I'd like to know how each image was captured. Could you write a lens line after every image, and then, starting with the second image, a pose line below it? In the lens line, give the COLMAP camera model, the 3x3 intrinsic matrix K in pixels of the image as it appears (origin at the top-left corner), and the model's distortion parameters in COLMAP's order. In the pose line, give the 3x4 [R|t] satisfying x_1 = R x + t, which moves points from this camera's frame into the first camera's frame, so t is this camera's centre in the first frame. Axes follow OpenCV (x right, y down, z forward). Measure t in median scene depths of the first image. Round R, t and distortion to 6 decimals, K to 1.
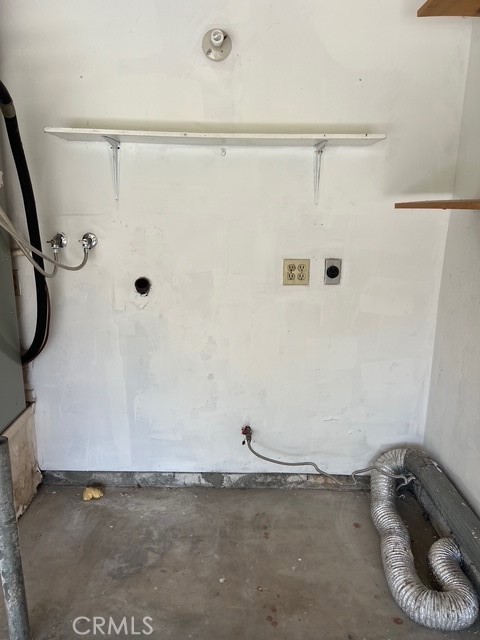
lens RADIAL K [[485.2, 0, 240.3], [0, 485.2, 320.4], [0, 0, 1]] dist [0.058793, -0.002236]
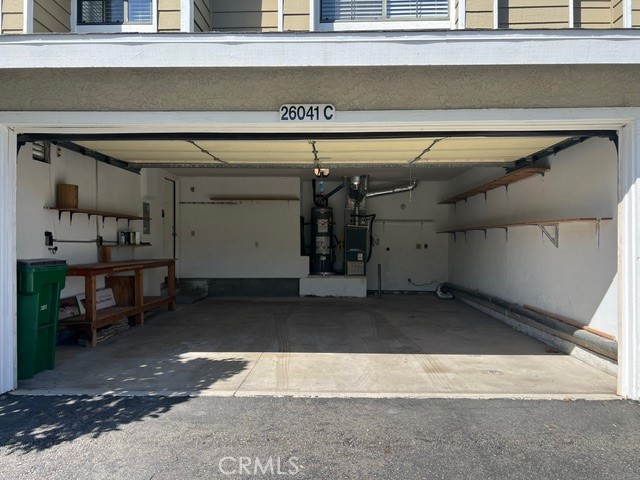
lens RADIAL K [[485.2, 0, 319.6], [0, 485.2, 240.2], [0, 0, 1]] dist [0.058793, -0.002236]
pose [[0.999309, -0.008892, -0.036097, -0.722634], [-0.000152, 0.969985, -0.243165, 1.057797], [0.037176, 0.243002, 0.969313, -3.909056]]
